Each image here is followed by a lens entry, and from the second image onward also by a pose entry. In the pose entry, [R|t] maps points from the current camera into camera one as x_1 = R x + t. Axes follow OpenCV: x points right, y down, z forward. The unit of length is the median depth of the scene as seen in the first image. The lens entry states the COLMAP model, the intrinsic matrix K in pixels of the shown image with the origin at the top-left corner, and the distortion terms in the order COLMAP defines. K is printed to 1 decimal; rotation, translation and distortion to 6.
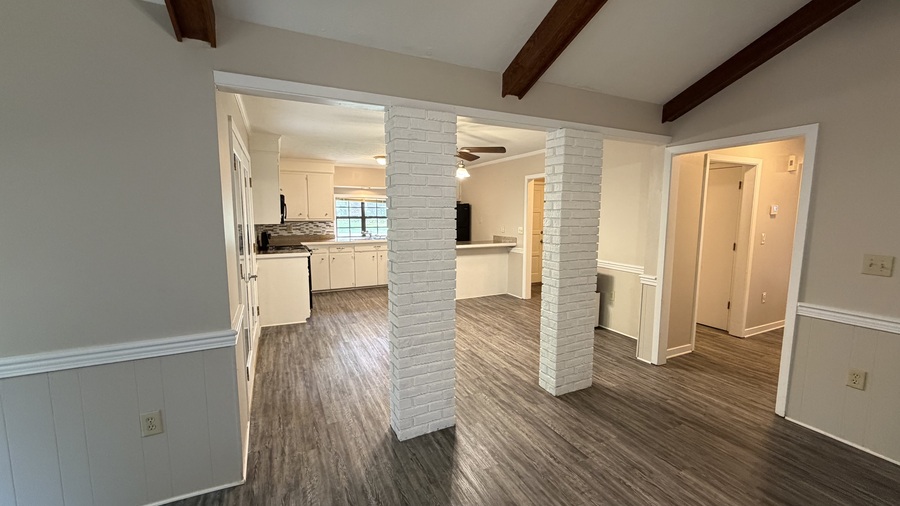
lens RADIAL K [[360.0, 0, 447.7], [0, 360.0, 252.4], [0, 0, 1]] dist [0.000626, 0.000239]
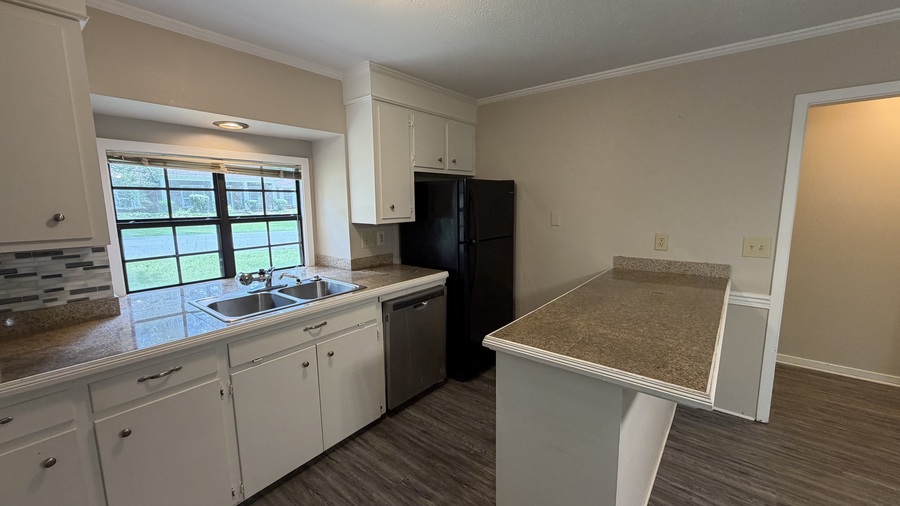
lens RADIAL K [[360.0, 0, 448.9], [0, 360.0, 252.8], [0, 0, 1]] dist [0.000626, 0.000239]
pose [[0.900768, -0.073303, 0.428071, -0.410710], [0.058583, 0.997153, 0.047478, -0.152288], [-0.430332, -0.017689, 0.902497, 1.313201]]
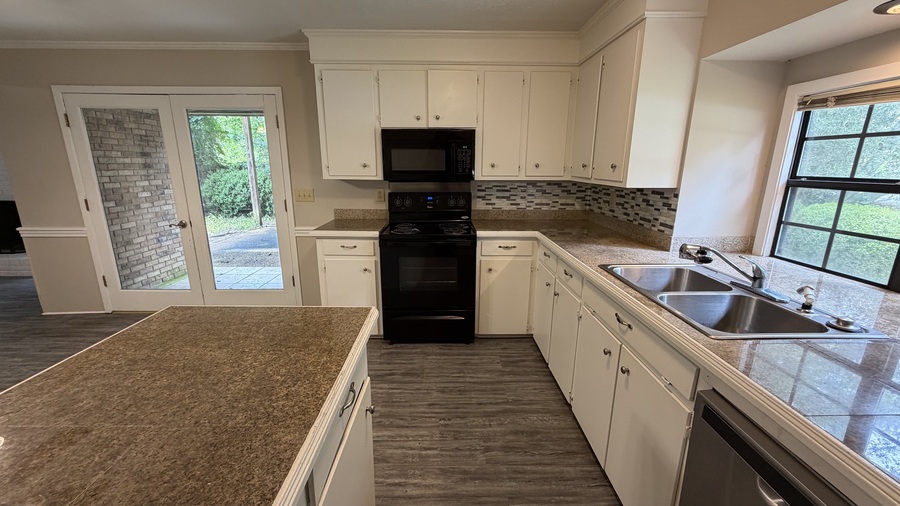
lens RADIAL K [[360.0, 0, 446.4], [0, 360.0, 252.7], [0, 0, 1]] dist [0.000626, 0.000239]
pose [[-0.420961, 0.213574, -0.881577, 0.057947], [-0.104366, 0.954027, 0.280962, -0.196758], [0.901055, 0.210281, -0.379318, 1.835455]]
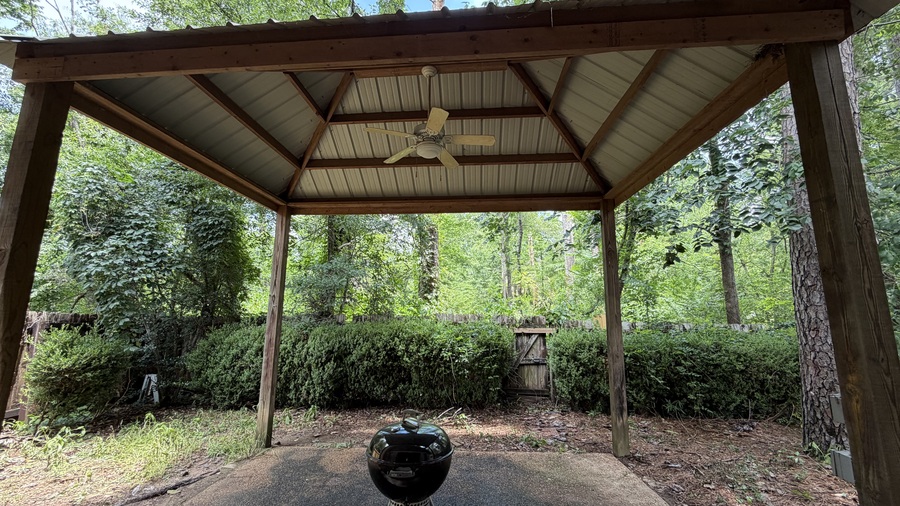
lens RADIAL K [[360.0, 0, 446.4], [0, 360.0, 255.3], [0, 0, 1]] dist [0.000626, 0.000239]
pose [[-0.498323, -0.149917, -0.853931, -0.884205], [-0.103393, 0.988184, -0.113150, -0.068981], [0.860804, 0.031906, -0.507935, 0.715164]]
